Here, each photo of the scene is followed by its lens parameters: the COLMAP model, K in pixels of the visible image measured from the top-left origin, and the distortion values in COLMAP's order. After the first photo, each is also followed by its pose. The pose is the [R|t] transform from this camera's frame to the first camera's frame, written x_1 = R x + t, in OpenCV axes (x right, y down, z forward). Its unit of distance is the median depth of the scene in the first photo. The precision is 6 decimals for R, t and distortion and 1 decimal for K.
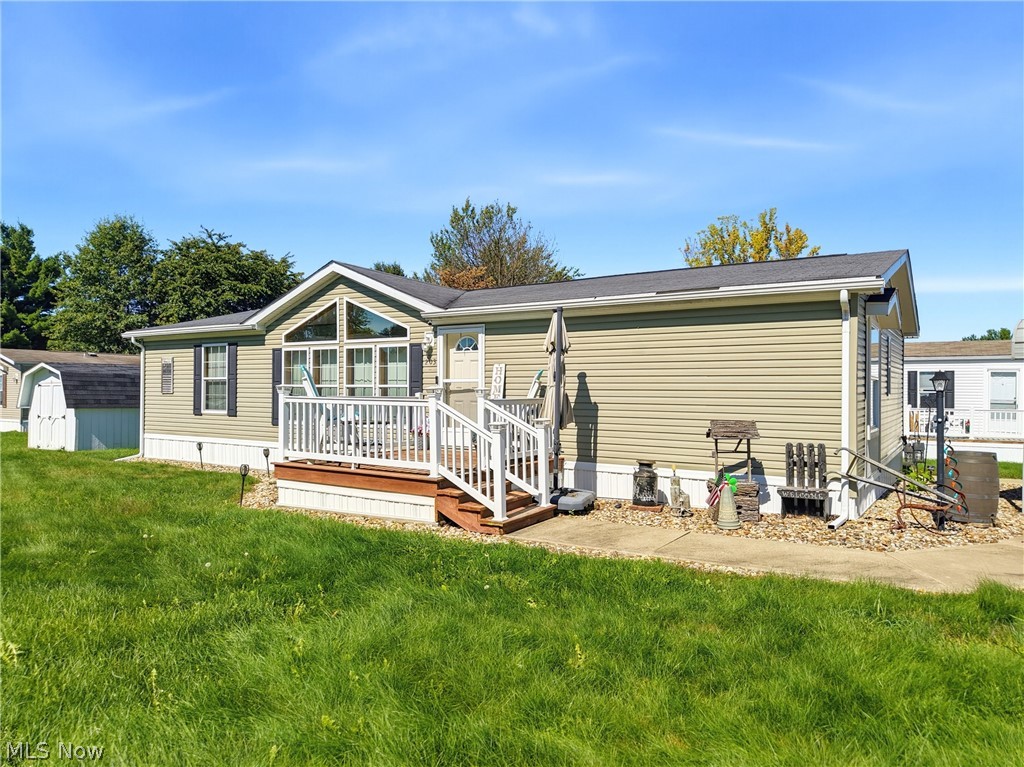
lens RADIAL K [[686.5, 0, 512.0], [0, 686.5, 383.5], [0, 0, 1]] dist [0.076008, -0.105535]
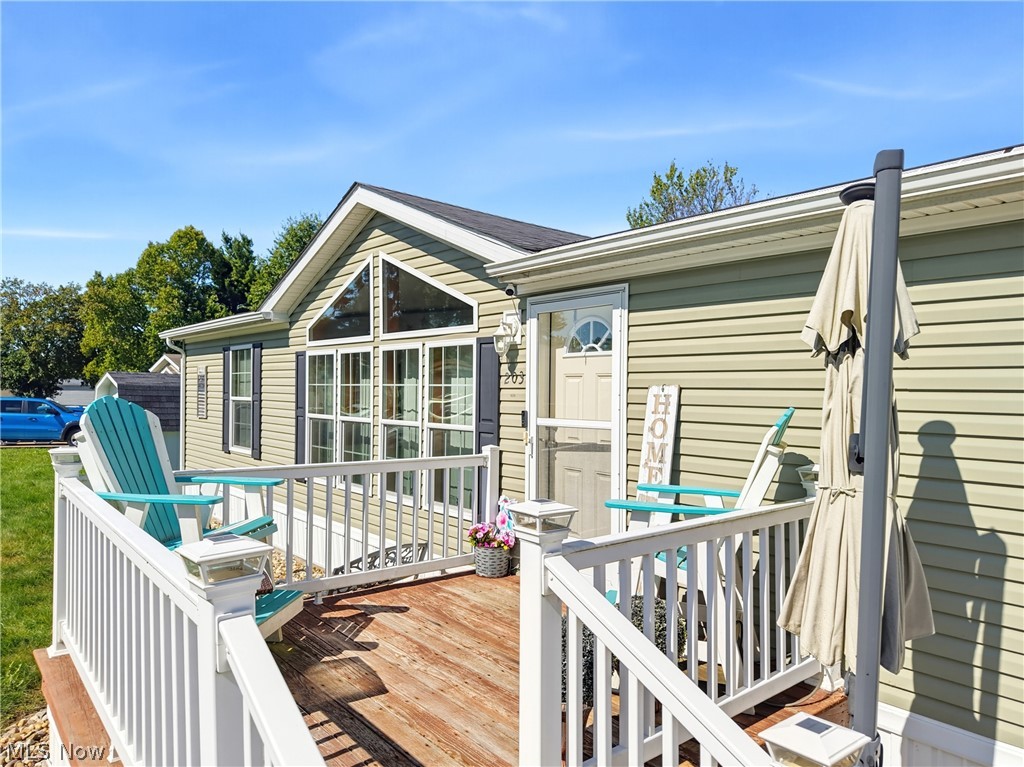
lens RADIAL K [[698.8, 0, 519.1], [0, 698.8, 386.2], [0, 0, 1]] dist [0.083076, -0.070727]
pose [[0.956572, 0.003003, -0.291482, 0.015680], [-0.002441, 0.999994, 0.002292, -0.024857], [0.291487, -0.001481, 0.956574, 0.517992]]
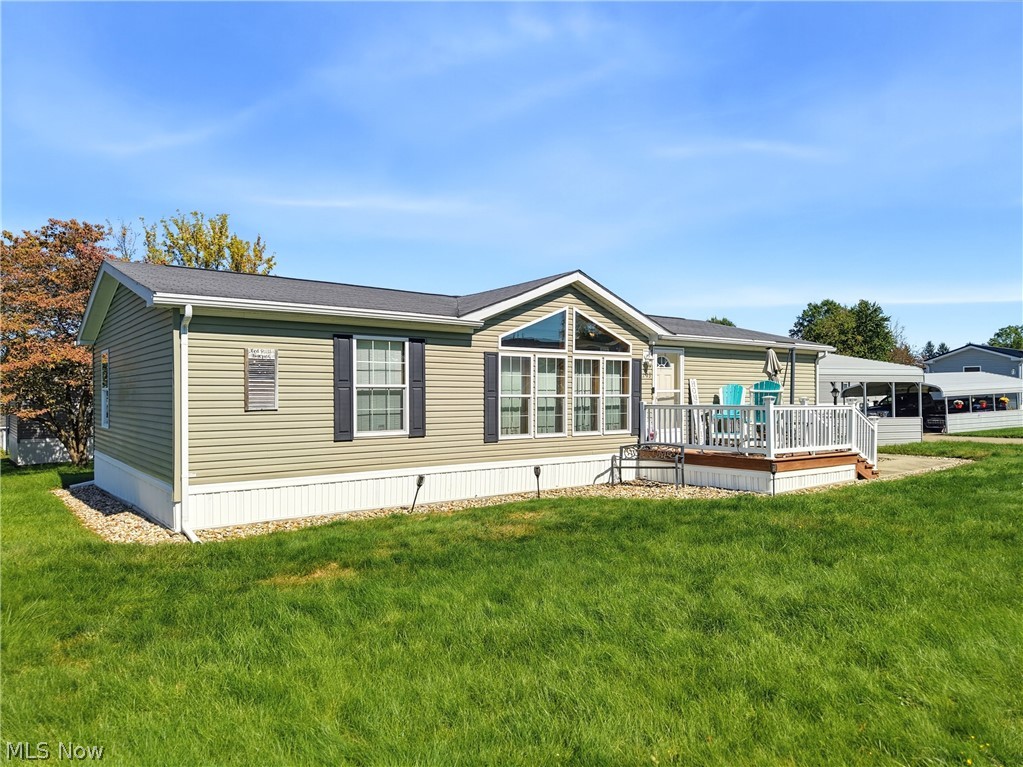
lens RADIAL K [[685.8, 0, 511.5], [0, 685.8, 383.5], [0, 0, 1]] dist [0.076008, -0.105535]
pose [[0.338560, 0.003924, 0.940937, -1.218248], [-0.010344, 0.999946, -0.000448, -0.012777], [-0.940888, -0.009582, 0.338582, 0.747087]]
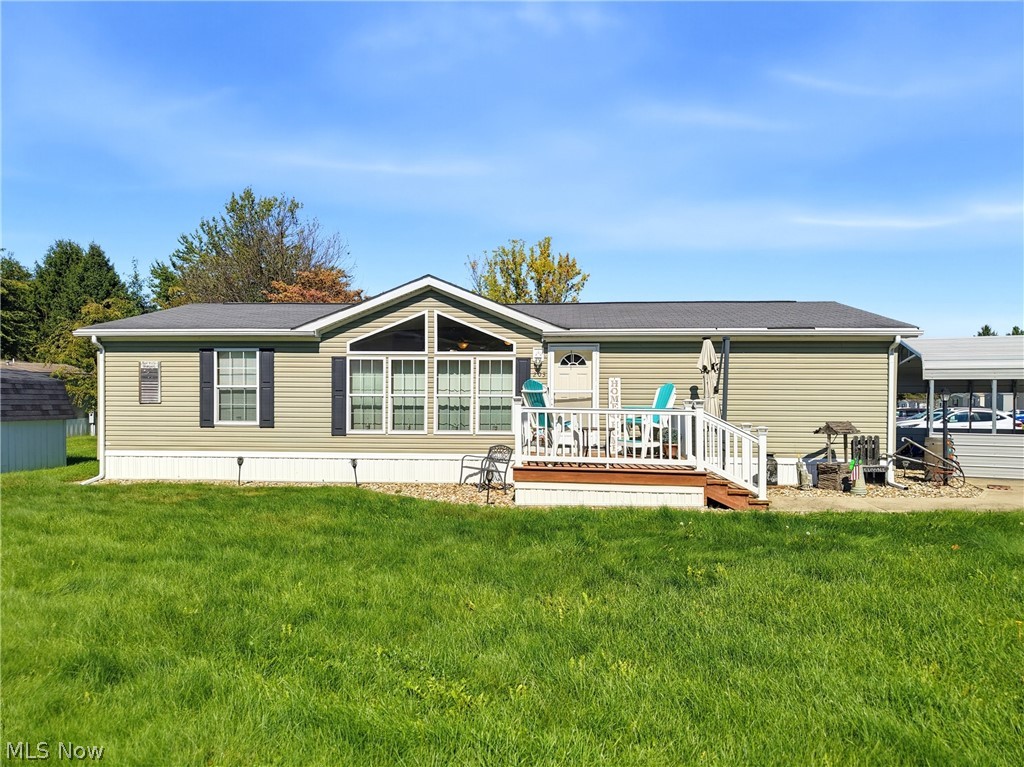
lens RADIAL K [[686.5, 0, 512.0], [0, 686.5, 383.5], [0, 0, 1]] dist [0.076008, -0.105535]
pose [[0.879592, 0.004857, 0.475705, -0.636414], [-0.004614, 0.999988, -0.001678, -0.013261], [-0.475707, -0.000719, 0.879603, 0.028420]]
